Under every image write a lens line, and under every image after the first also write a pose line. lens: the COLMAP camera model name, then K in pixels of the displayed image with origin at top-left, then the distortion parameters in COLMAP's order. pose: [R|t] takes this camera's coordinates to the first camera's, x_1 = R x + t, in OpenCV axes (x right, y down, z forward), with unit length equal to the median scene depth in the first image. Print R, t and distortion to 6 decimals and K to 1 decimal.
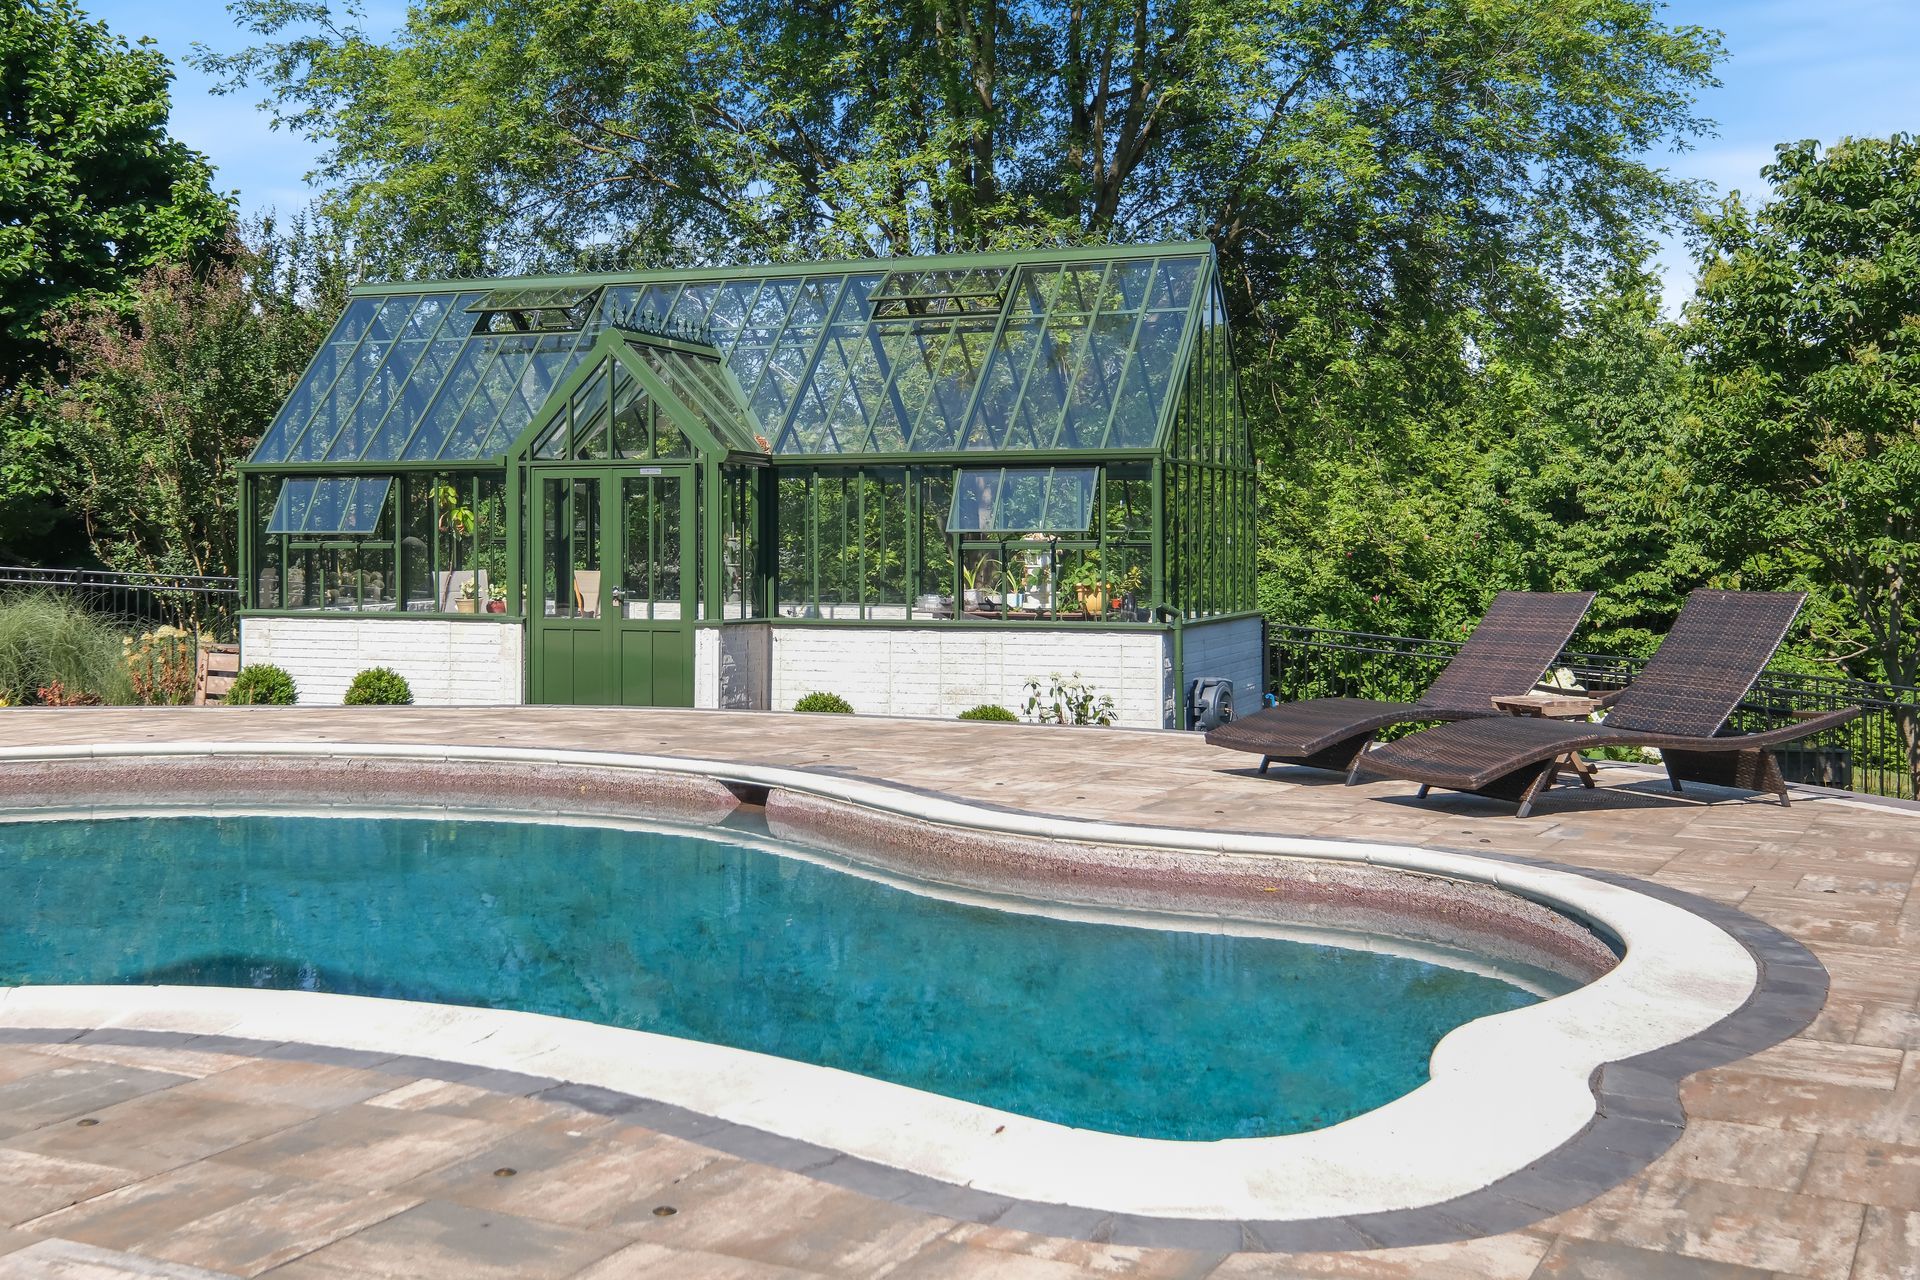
lens RADIAL K [[2018.6, 0, 960.0], [0, 2018.6, 640.0], [0, 0, 1]] dist [-0.000577, 0.022900]
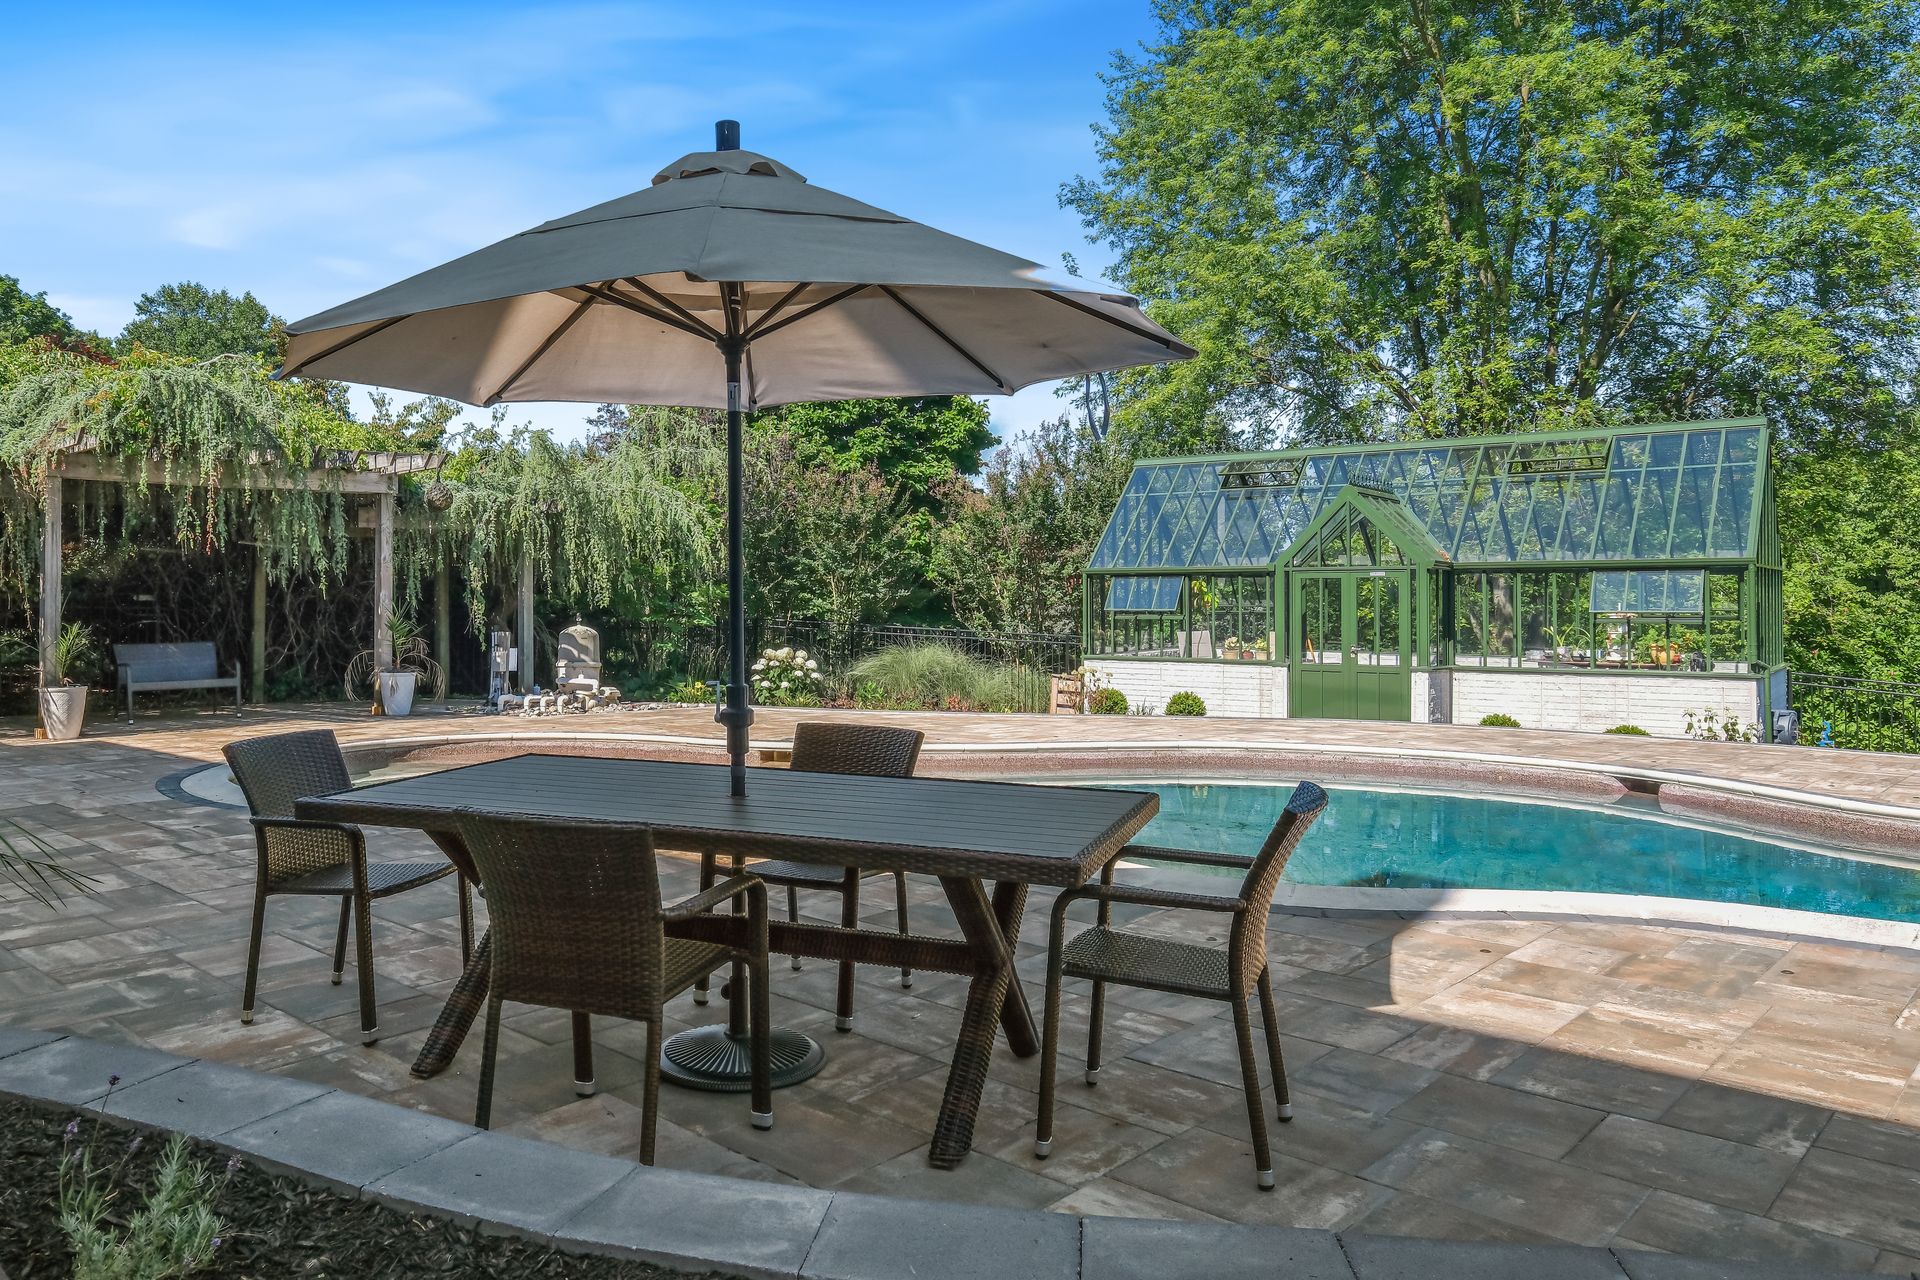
lens RADIAL K [[1296.7, 0, 960.0], [0, 1296.7, 640.0], [0, 0, 1]] dist [-0.005534, -0.000469]
pose [[0.962699, 0.006116, -0.270506, -0.187531], [-0.011250, 0.999785, -0.017434, -0.008715], [0.270341, 0.019827, 0.962560, -0.080113]]
